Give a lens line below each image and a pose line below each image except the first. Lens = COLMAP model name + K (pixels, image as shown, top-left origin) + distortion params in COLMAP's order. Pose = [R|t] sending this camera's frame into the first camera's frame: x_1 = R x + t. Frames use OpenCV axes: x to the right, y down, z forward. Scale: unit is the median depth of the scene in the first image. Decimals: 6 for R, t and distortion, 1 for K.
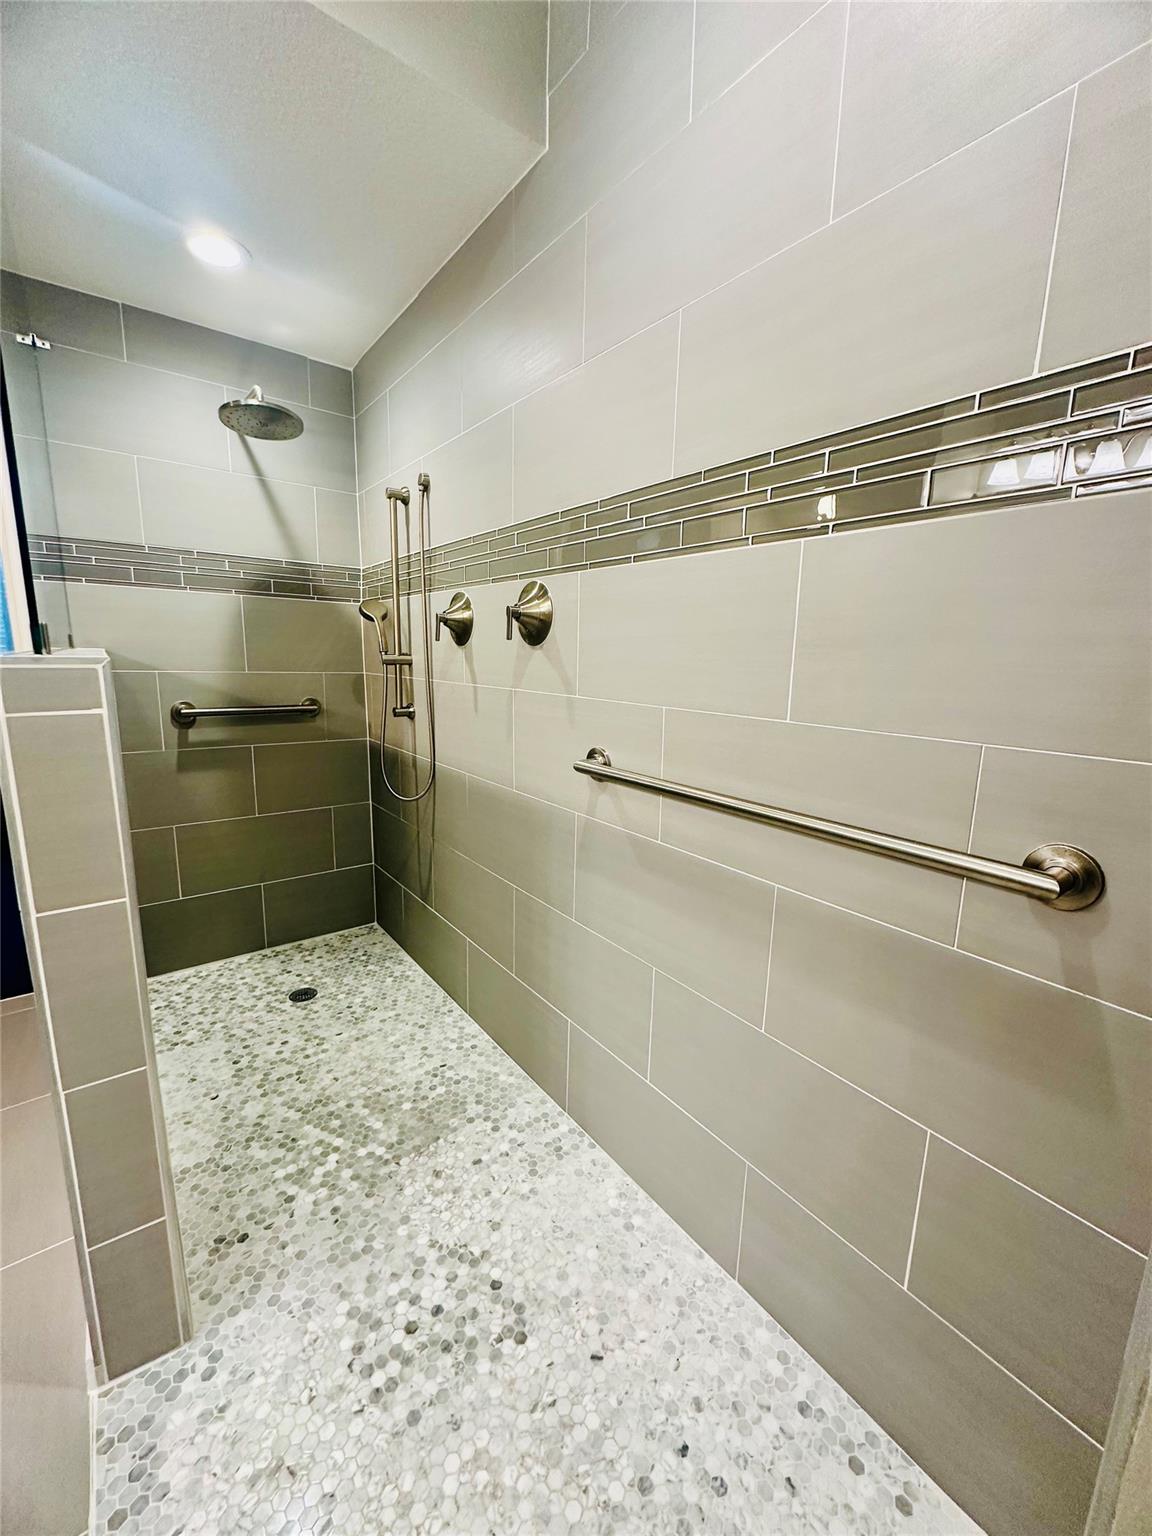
lens RADIAL K [[613.0, 0, 575.8], [0, 613.0, 768.5], [0, 0, 1]] dist [-0.001887, 0.000784]
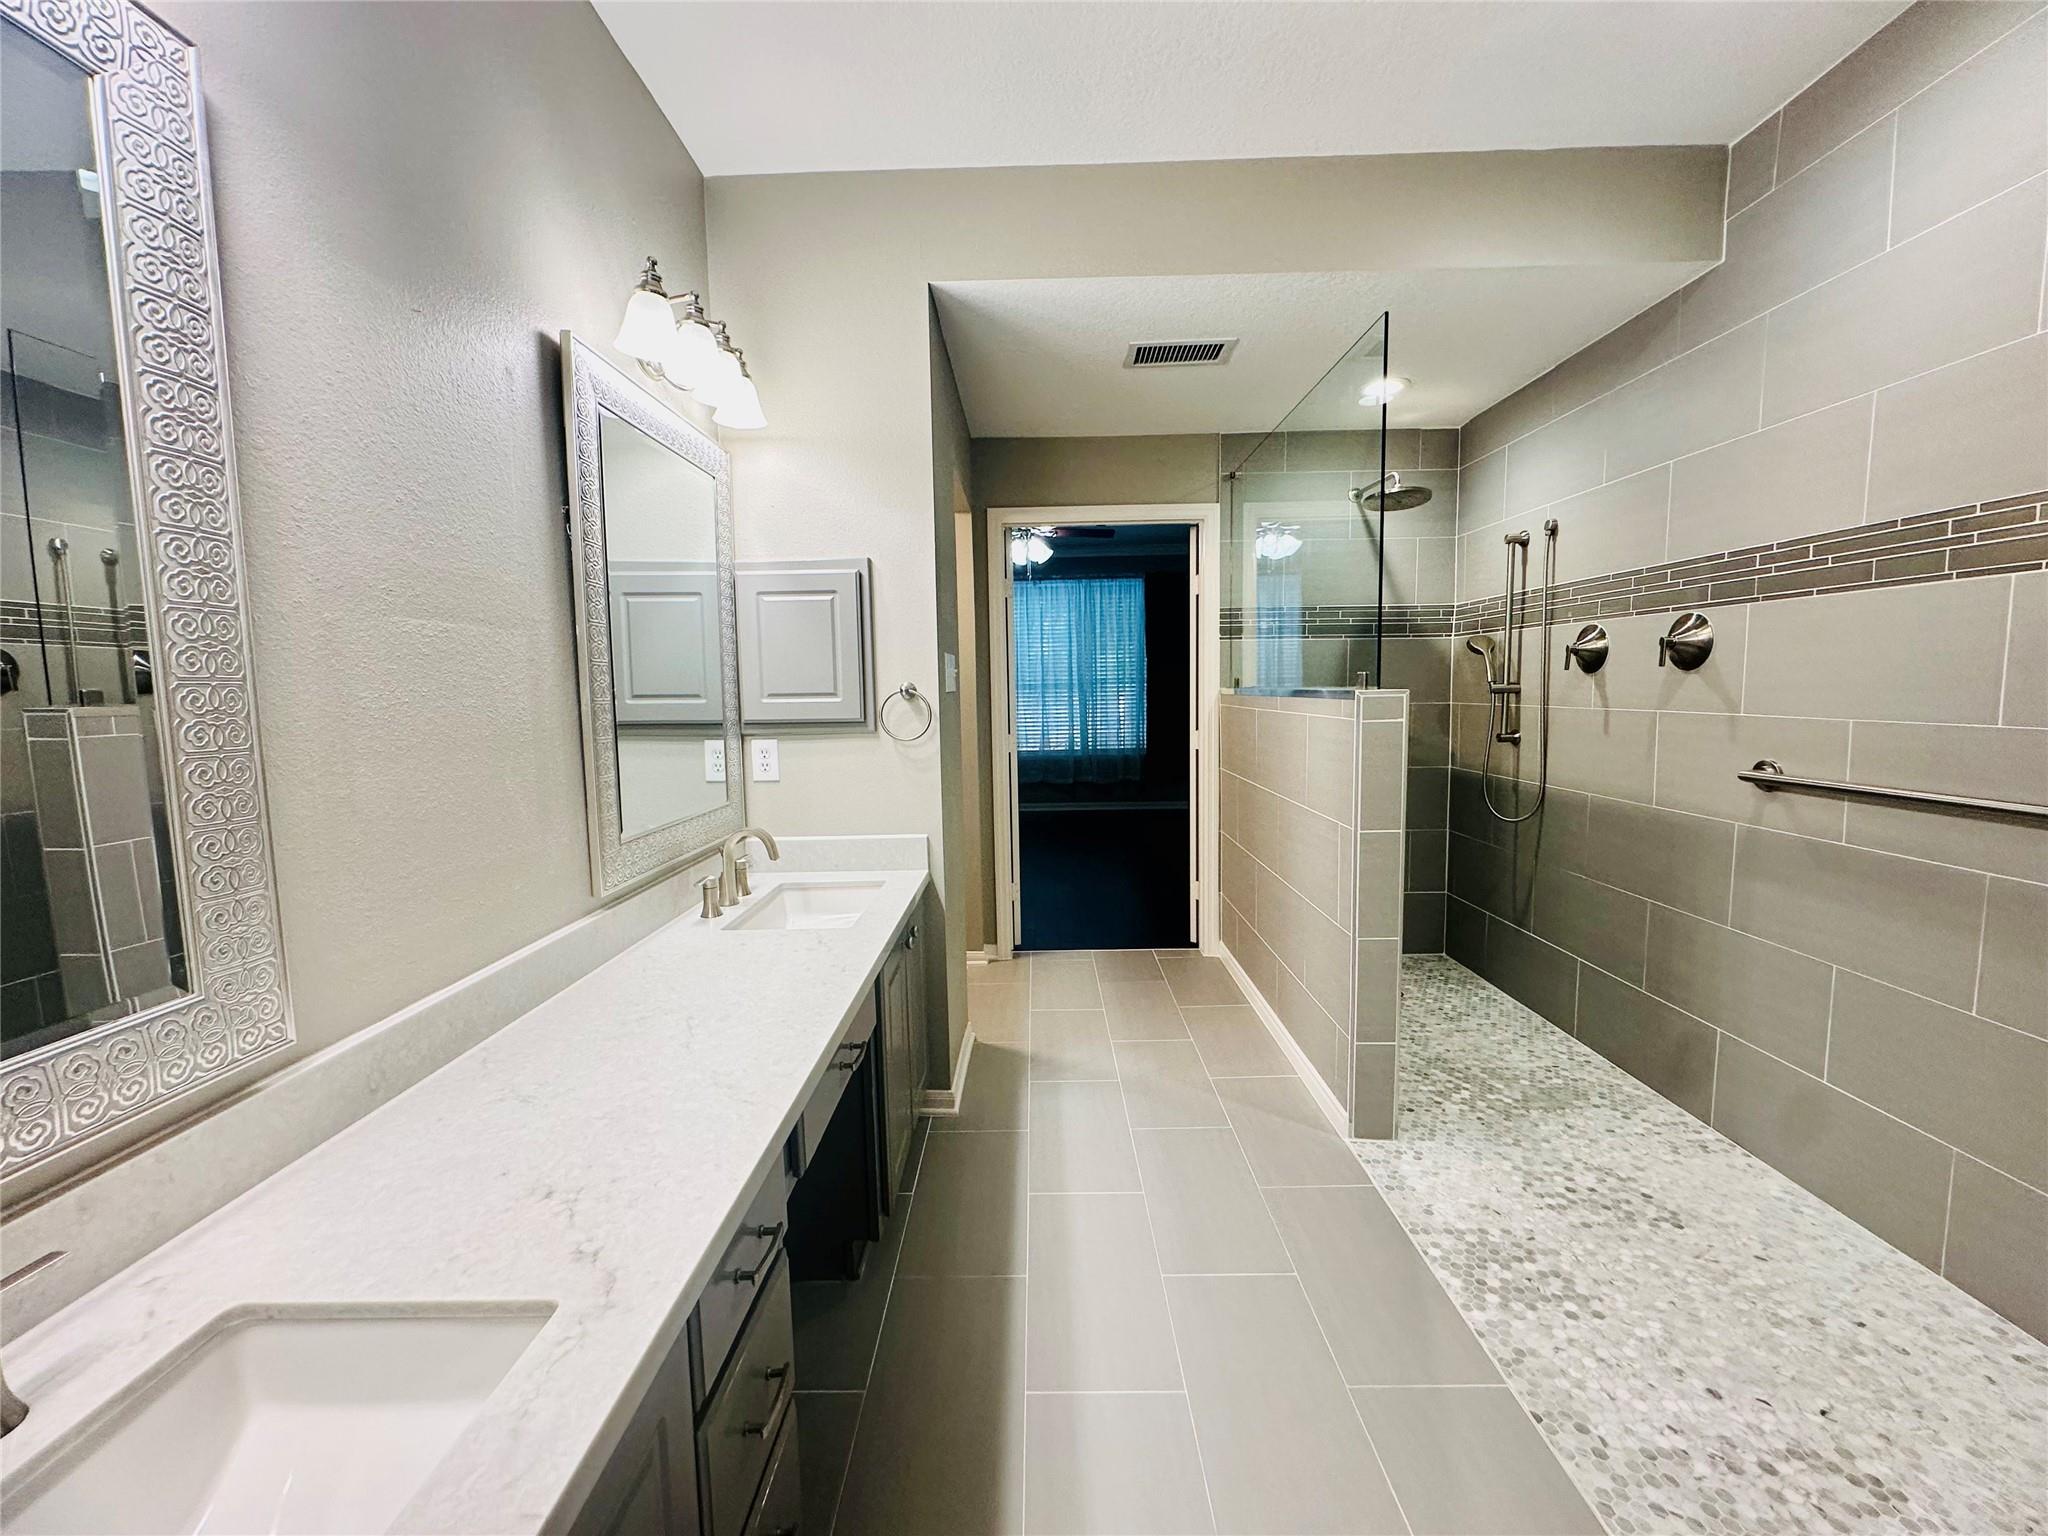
lens RADIAL K [[817.4, 0, 1027.7], [0, 817.4, 765.4], [0, 0, 1]] dist [-0.001887, 0.000784]
pose [[0.787919, 0.025262, -0.615260, -0.089291], [-0.080358, 0.994832, -0.062062, 0.143028], [0.610513, 0.098341, 0.785877, -0.793363]]
